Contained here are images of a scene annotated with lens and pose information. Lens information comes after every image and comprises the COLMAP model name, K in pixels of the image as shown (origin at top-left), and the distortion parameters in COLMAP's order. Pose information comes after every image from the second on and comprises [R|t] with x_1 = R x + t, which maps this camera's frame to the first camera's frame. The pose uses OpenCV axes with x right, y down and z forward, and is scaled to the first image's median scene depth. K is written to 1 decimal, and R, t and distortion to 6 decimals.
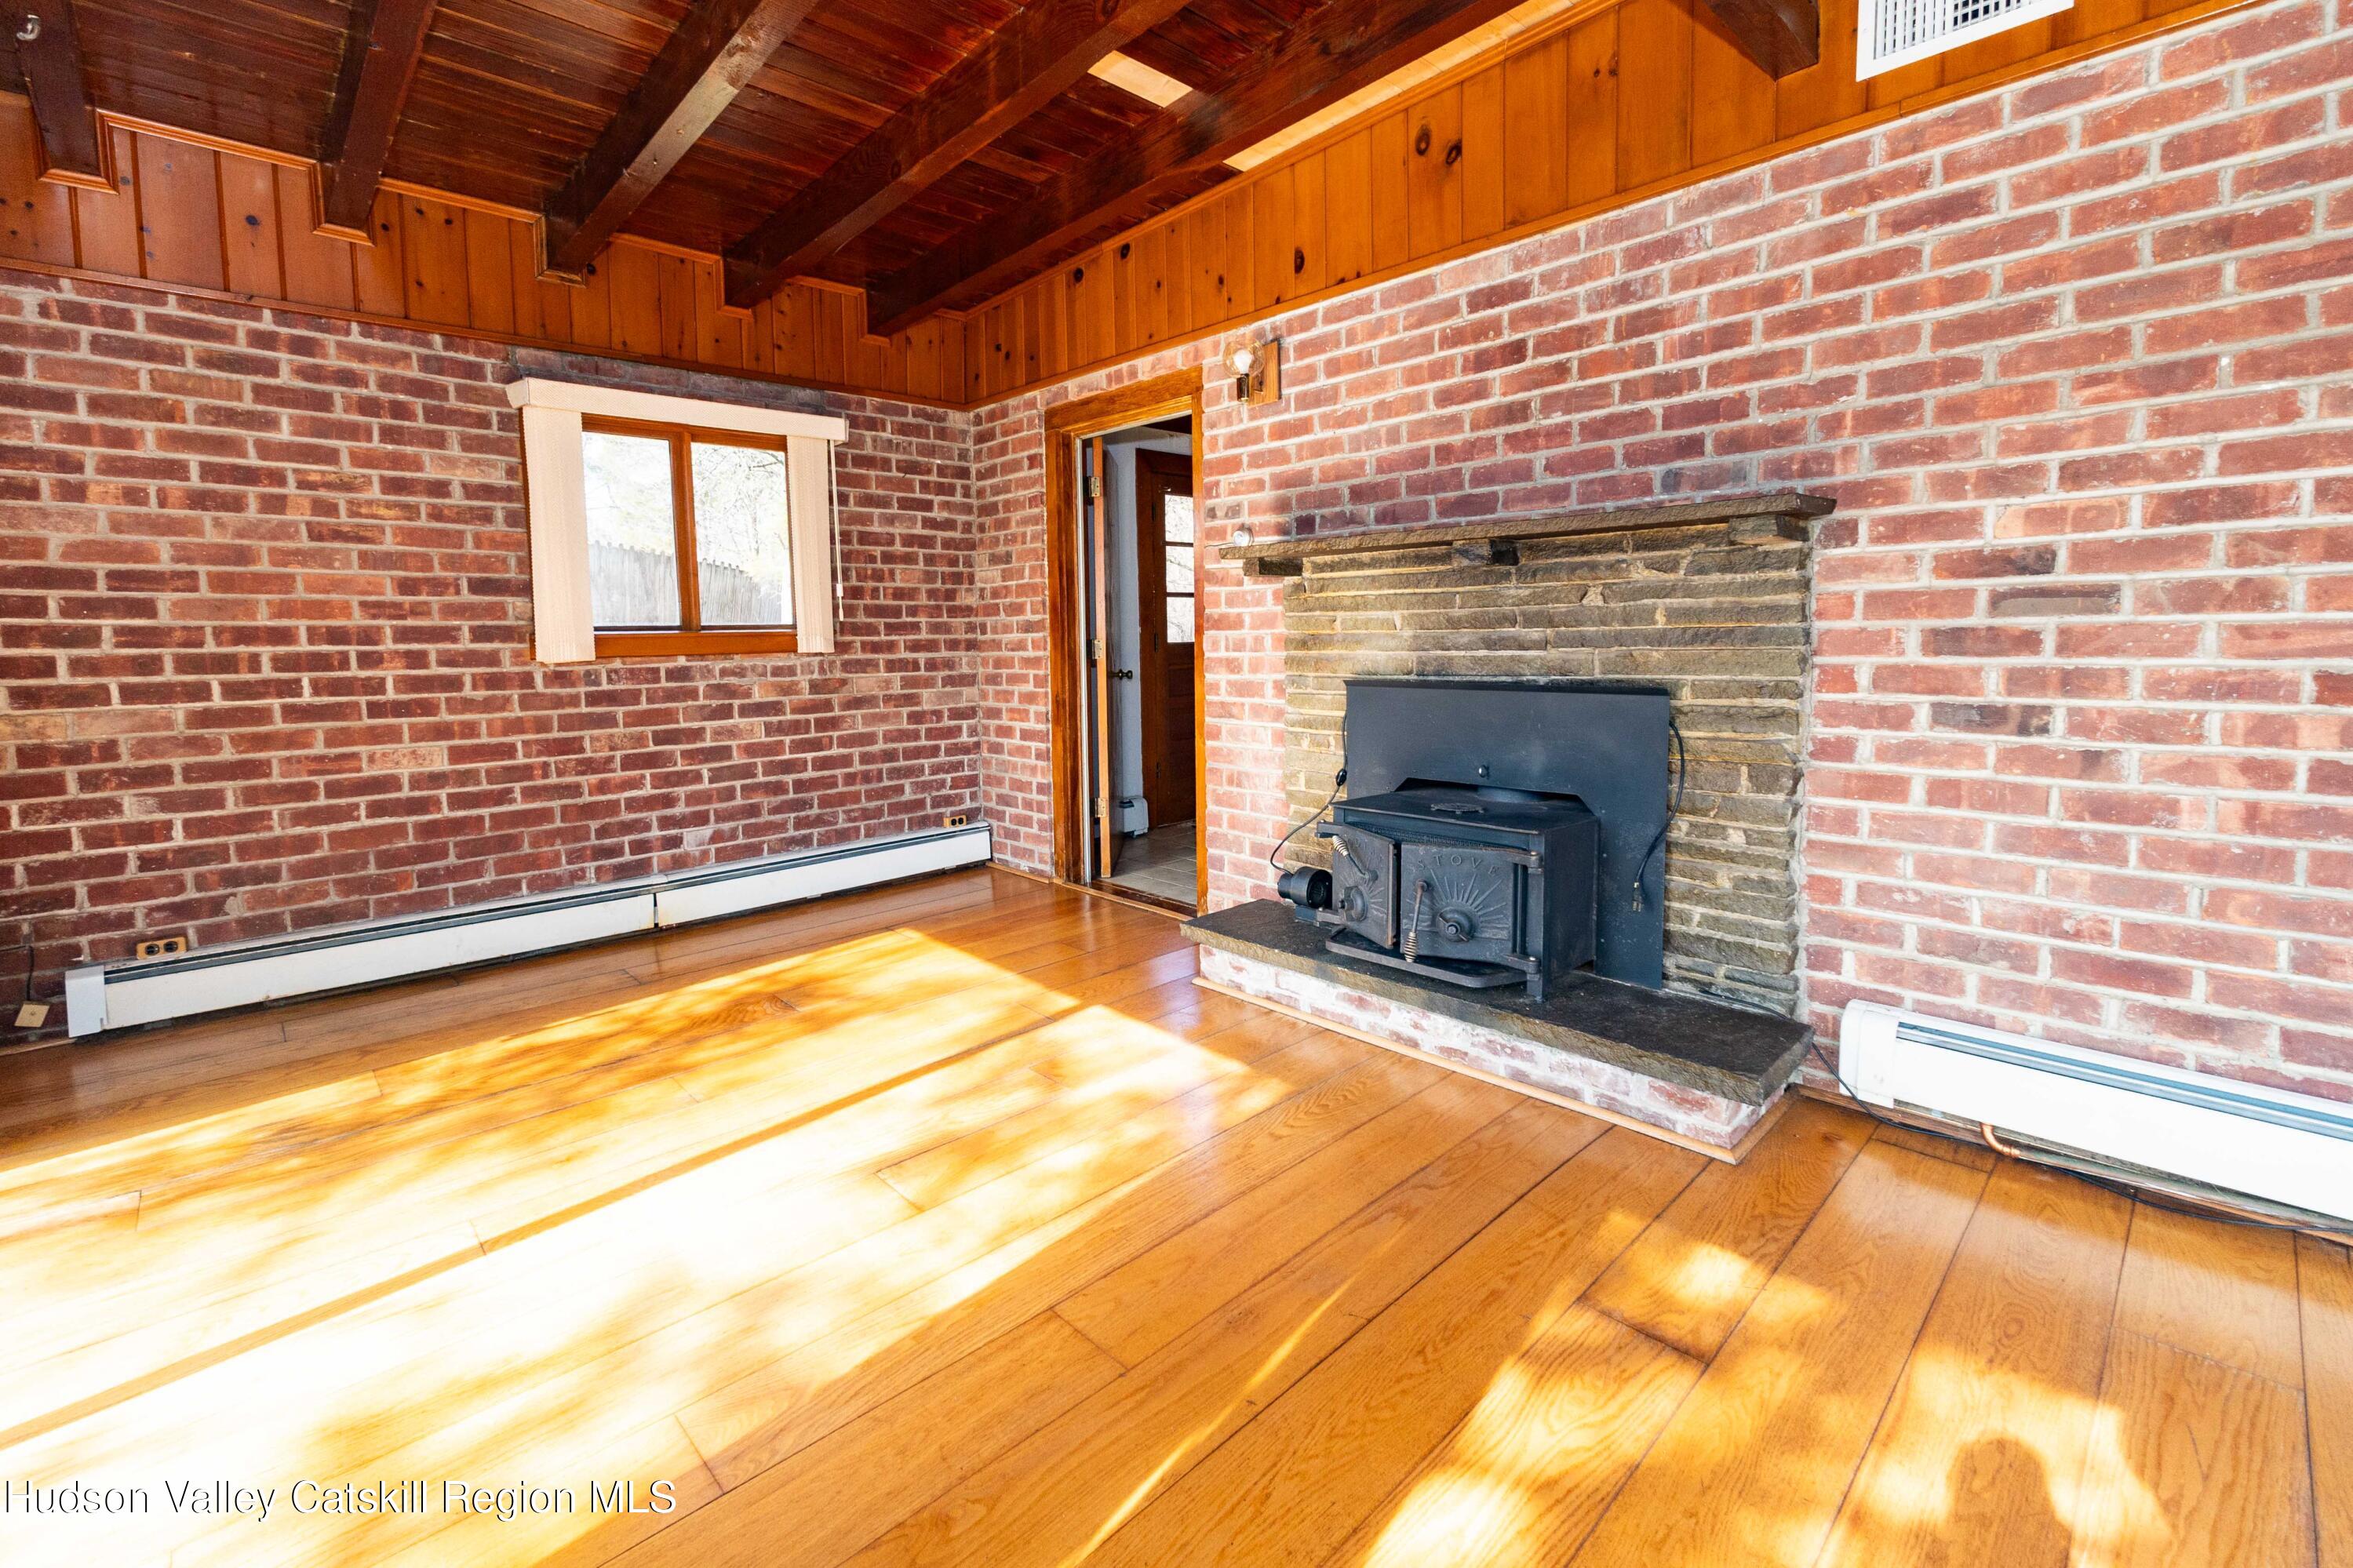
lens RADIAL K [[996.4, 0, 1175.0], [0, 996.4, 793.3], [0, 0, 1]] dist [0.021093, -0.005464]
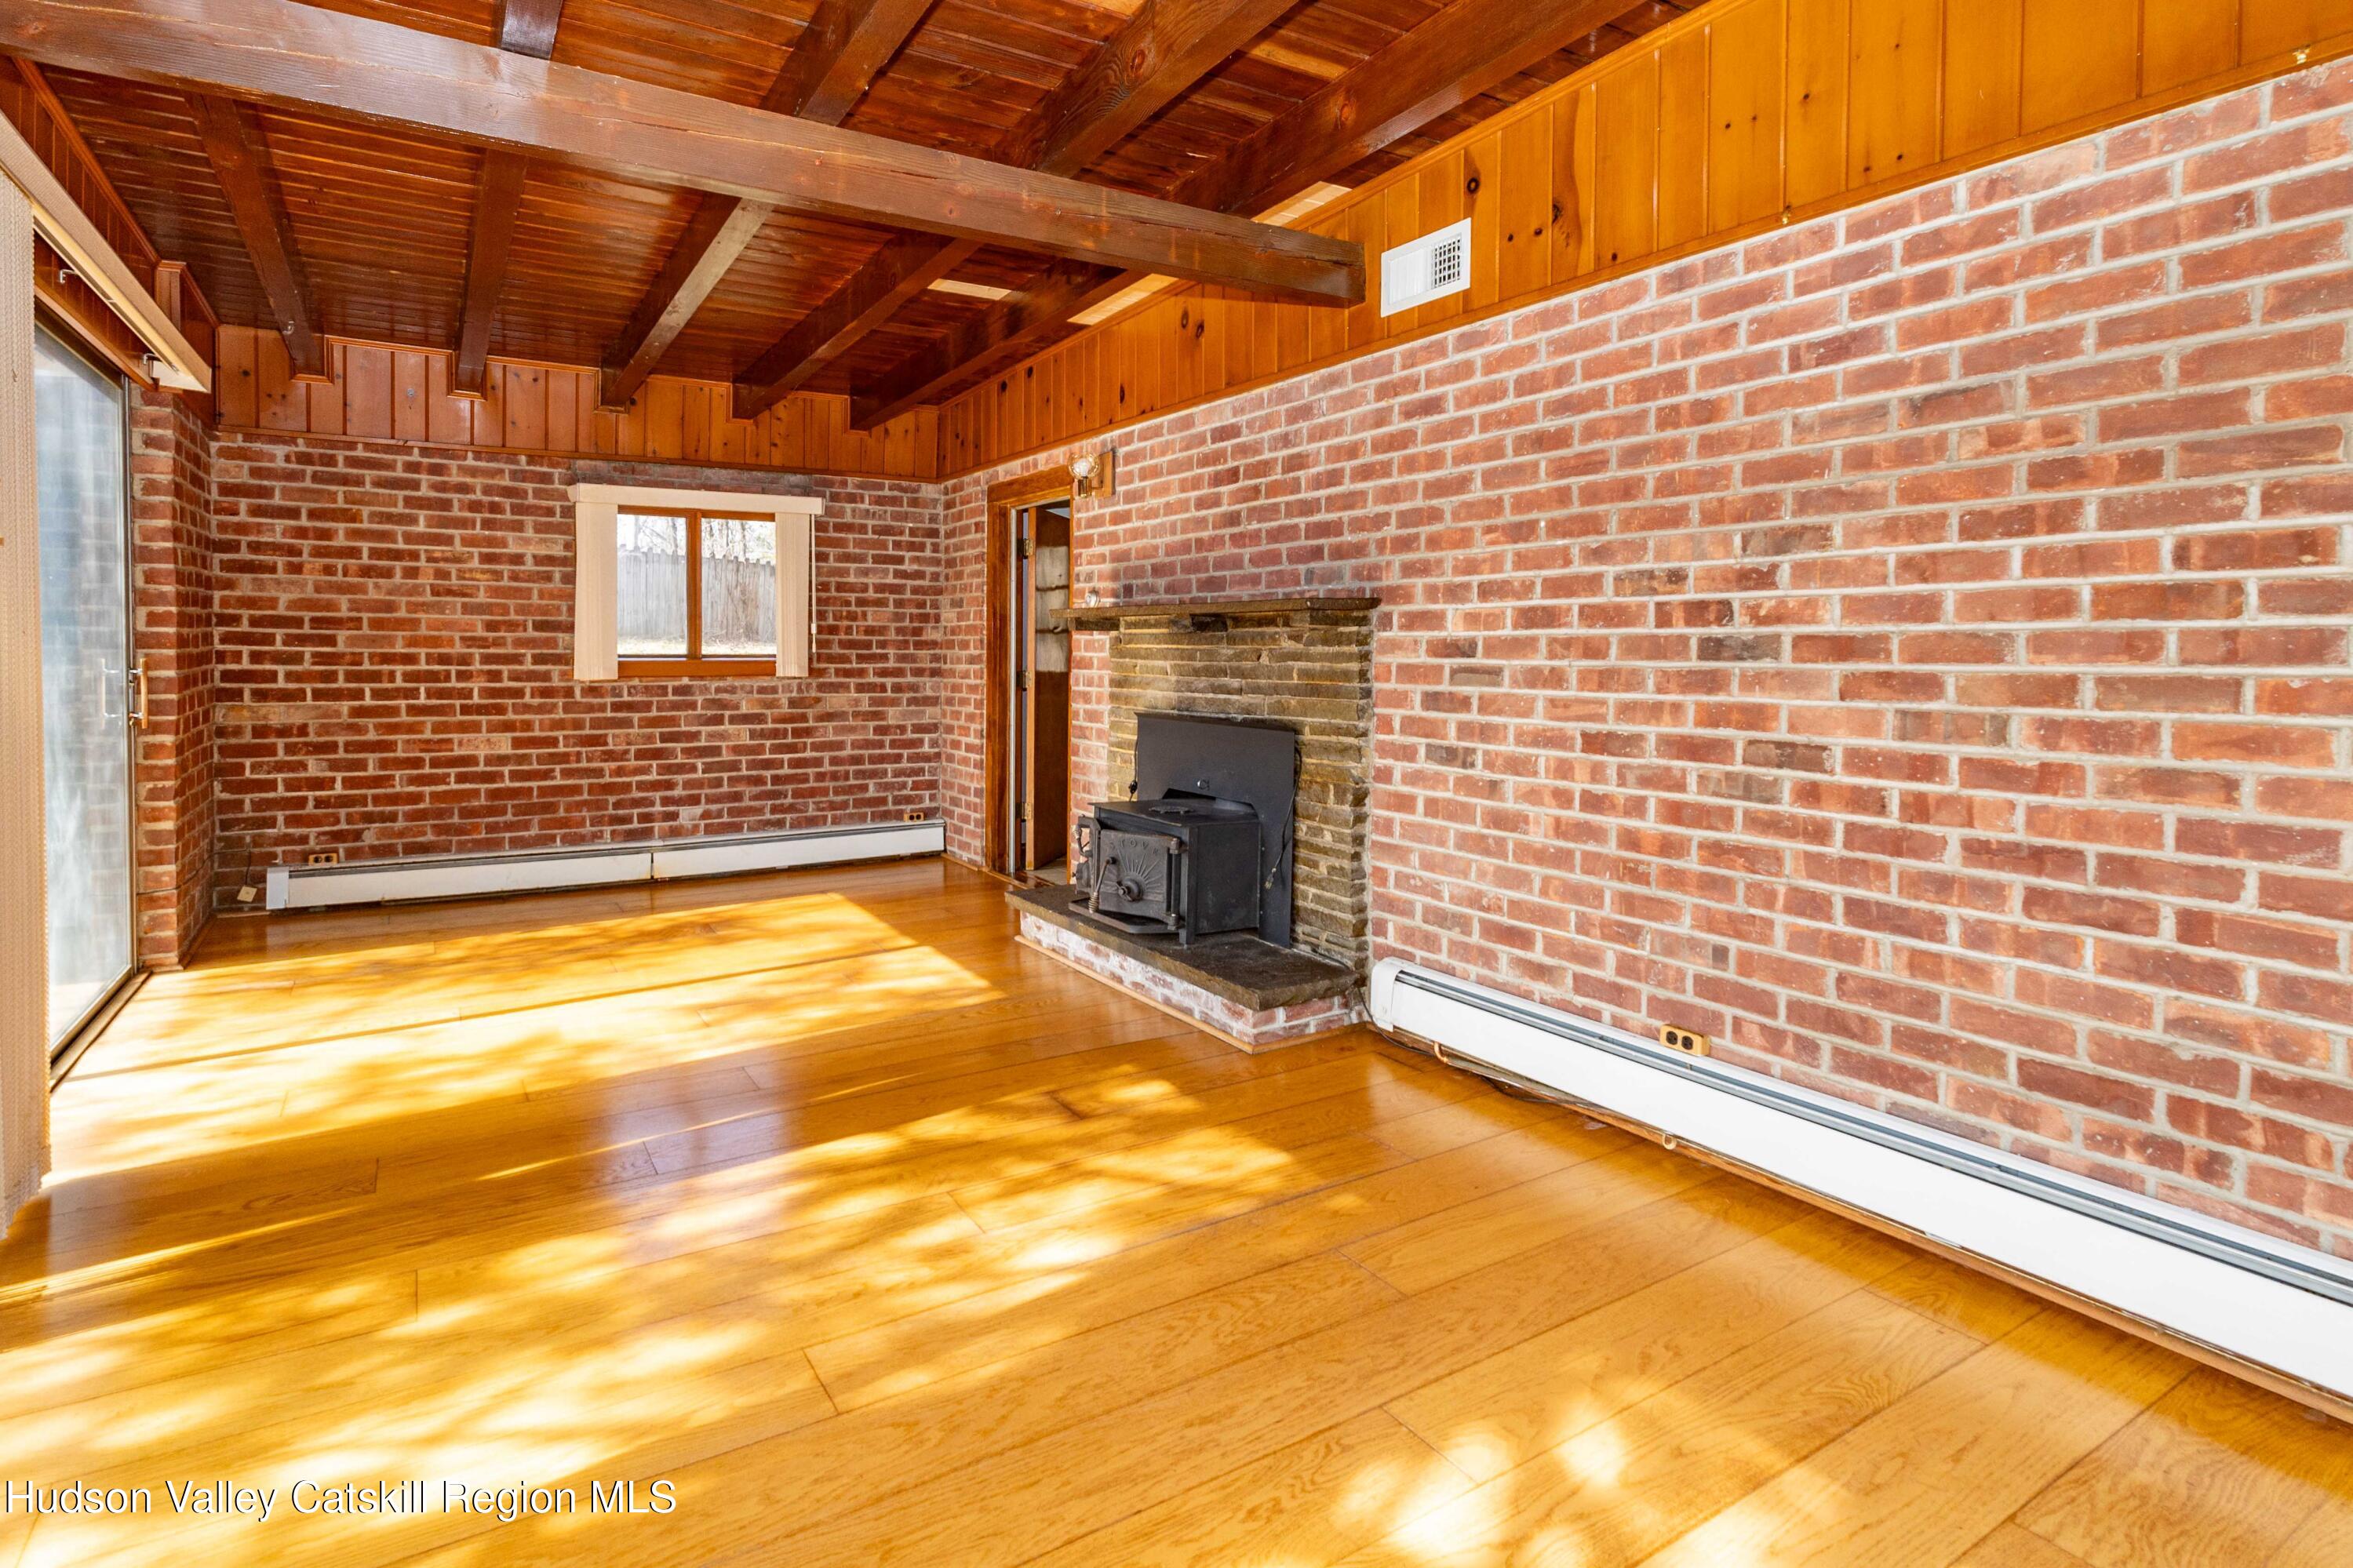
lens RADIAL K [[1077.3, 0, 1176.5], [0, 1077.3, 784.0], [0, 0, 1]] dist [0.014930, -0.000077]
pose [[0.988173, 0.044571, -0.146722, 0.472688], [-0.049972, 0.998194, -0.033330, 0.026010], [0.144971, 0.040268, 0.988616, -0.411208]]
